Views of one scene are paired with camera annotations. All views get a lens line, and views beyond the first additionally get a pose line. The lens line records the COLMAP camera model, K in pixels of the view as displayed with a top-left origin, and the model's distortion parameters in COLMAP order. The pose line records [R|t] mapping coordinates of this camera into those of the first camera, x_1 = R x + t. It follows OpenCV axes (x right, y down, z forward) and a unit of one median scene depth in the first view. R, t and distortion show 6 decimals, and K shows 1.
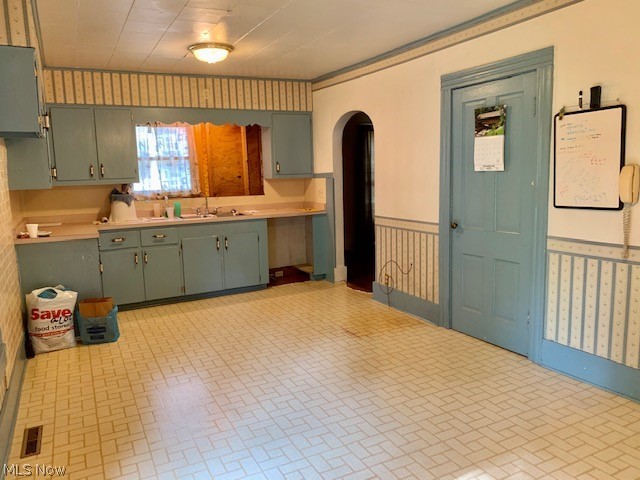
lens RADIAL K [[490.5, 0, 318.2], [0, 490.5, 238.1], [0, 0, 1]] dist [0.032369, -0.057733]
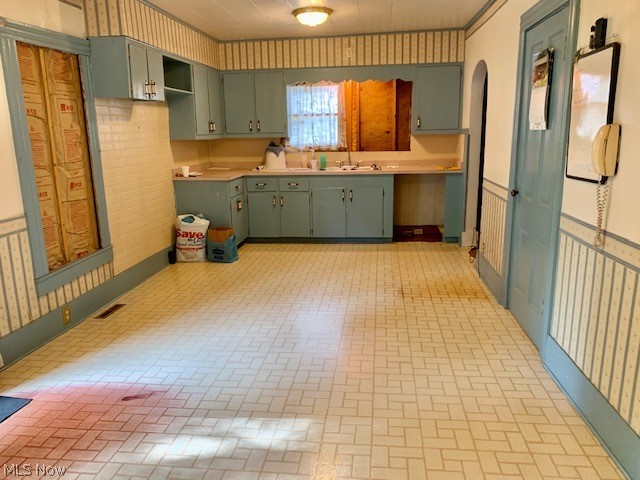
lens RADIAL K [[490.5, 0, 320.5], [0, 490.5, 241.9], [0, 0, 1]] dist [0.032369, -0.057733]
pose [[0.829778, 0.135017, -0.541515, 0.439459], [-0.081944, 0.989254, 0.121088, -0.015961], [0.552045, -0.056102, 0.831925, 0.076848]]
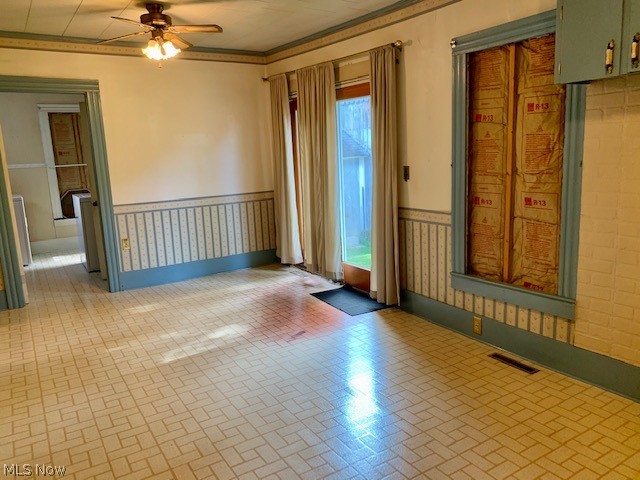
lens RADIAL K [[490.5, 0, 316.9], [0, 490.5, 238.5], [0, 0, 1]] dist [0.032369, -0.057733]
pose [[-0.993581, 0.085870, -0.073637, -0.033837], [0.057407, 0.943677, 0.325851, -0.170514], [0.097470, 0.319532, -0.942549, 1.203106]]
